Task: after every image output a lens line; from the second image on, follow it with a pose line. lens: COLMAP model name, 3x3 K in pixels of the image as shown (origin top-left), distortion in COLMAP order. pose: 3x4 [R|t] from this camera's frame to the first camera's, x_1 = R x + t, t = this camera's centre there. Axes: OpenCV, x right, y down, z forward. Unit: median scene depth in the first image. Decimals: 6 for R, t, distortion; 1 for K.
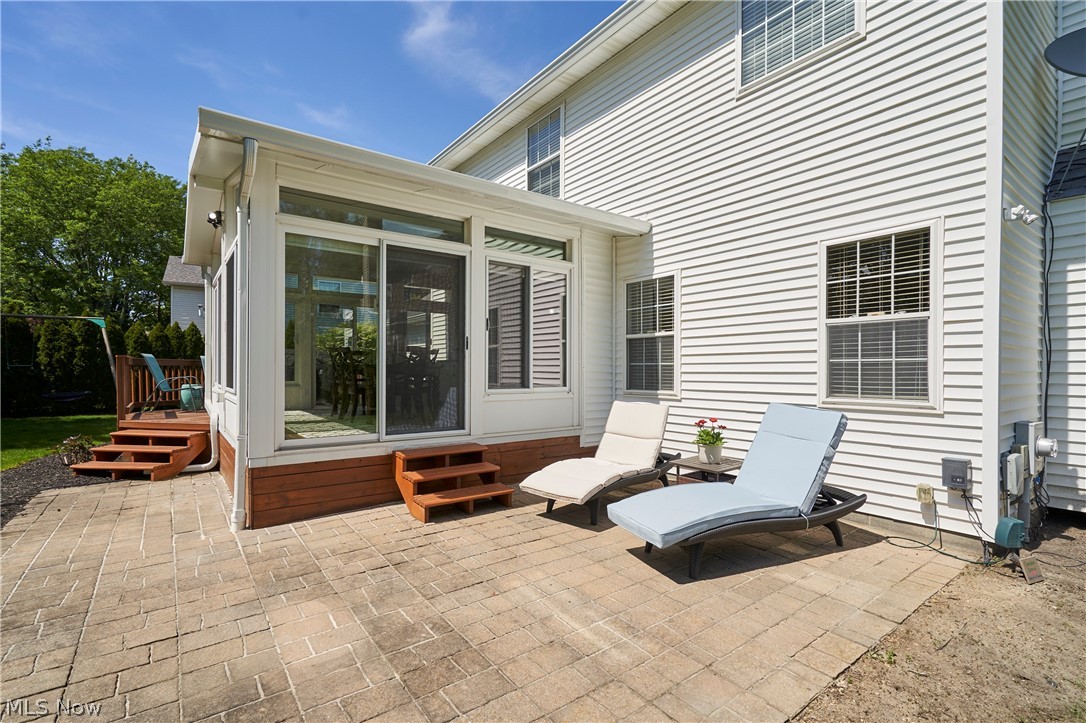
lens RADIAL K [[496.4, 0, 543.0], [0, 496.4, 368.6], [0, 0, 1]] dist [-0.001038, 0.000692]
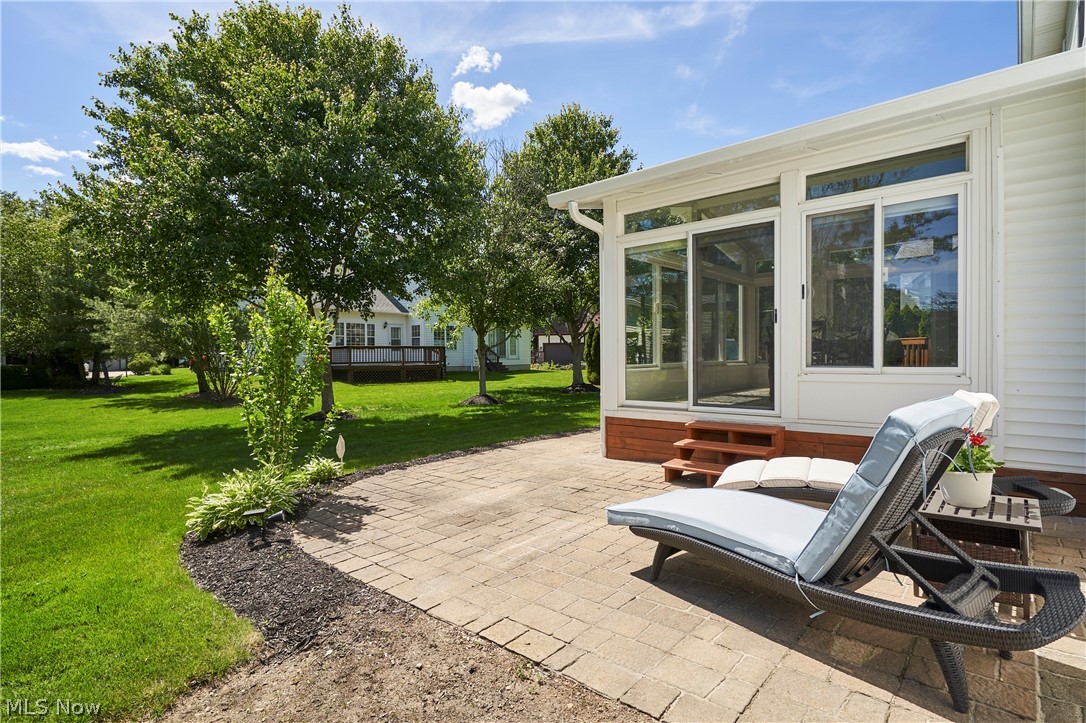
lens RADIAL K [[526.2, 0, 542.4], [0, 526.2, 360.2], [0, 0, 1]] dist [-0.001843, 0.000013]
pose [[0.226287, 0.002881, -0.974056, 0.834733], [0.012167, 0.999909, 0.005784, 0.022766], [0.973985, -0.013160, 0.226232, 0.441600]]
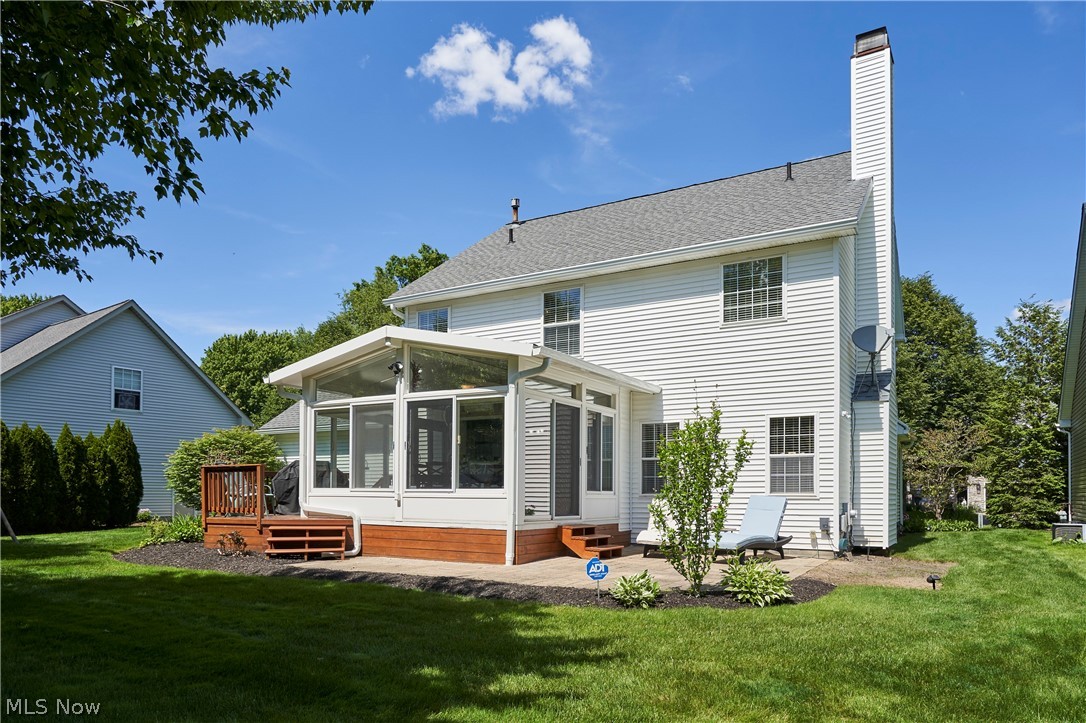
lens RADIAL K [[731.3, 0, 542.5], [0, 731.3, 482.4], [0, 0, 1]] dist [-0.001618, -0.000205]
pose [[0.919669, 0.012059, 0.392509, -1.453123], [-0.004939, 0.999805, -0.019144, 0.075676], [-0.392663, 0.015667, 0.919549, -1.372315]]
